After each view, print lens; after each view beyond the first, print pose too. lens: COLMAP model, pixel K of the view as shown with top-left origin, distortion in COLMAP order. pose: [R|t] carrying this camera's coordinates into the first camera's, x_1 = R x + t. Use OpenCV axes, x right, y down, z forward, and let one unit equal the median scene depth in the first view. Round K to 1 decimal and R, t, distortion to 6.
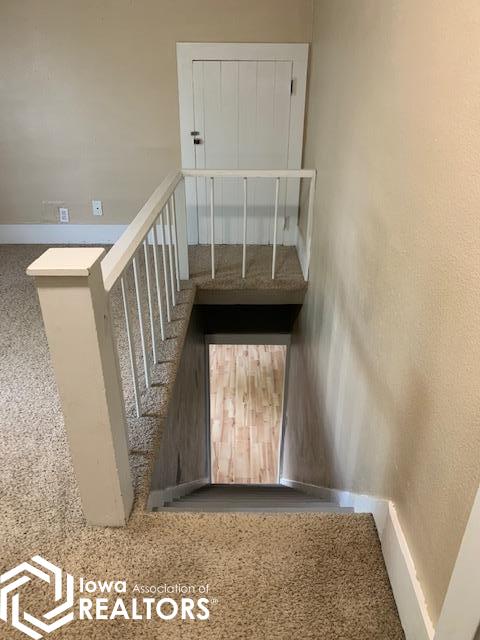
lens RADIAL K [[479.1, 0, 240.0], [0, 479.1, 320.0], [0, 0, 1]] dist [0.075482, -0.173903]
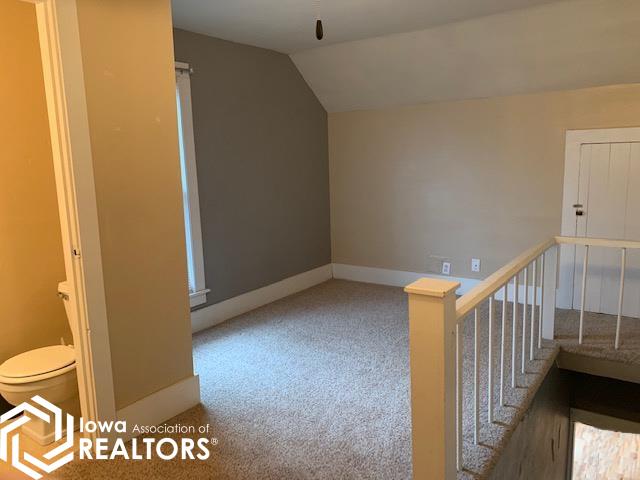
lens RADIAL K [[499.9, 0, 320.0], [0, 499.9, 240.0], [0, 0, 1]] dist [0.084994, -0.084458]
pose [[0.820822, 0.068763, -0.567030, 0.084121], [-0.226504, 0.950522, -0.212614, 0.054807], [0.524354, 0.302952, 0.795784, -0.175835]]
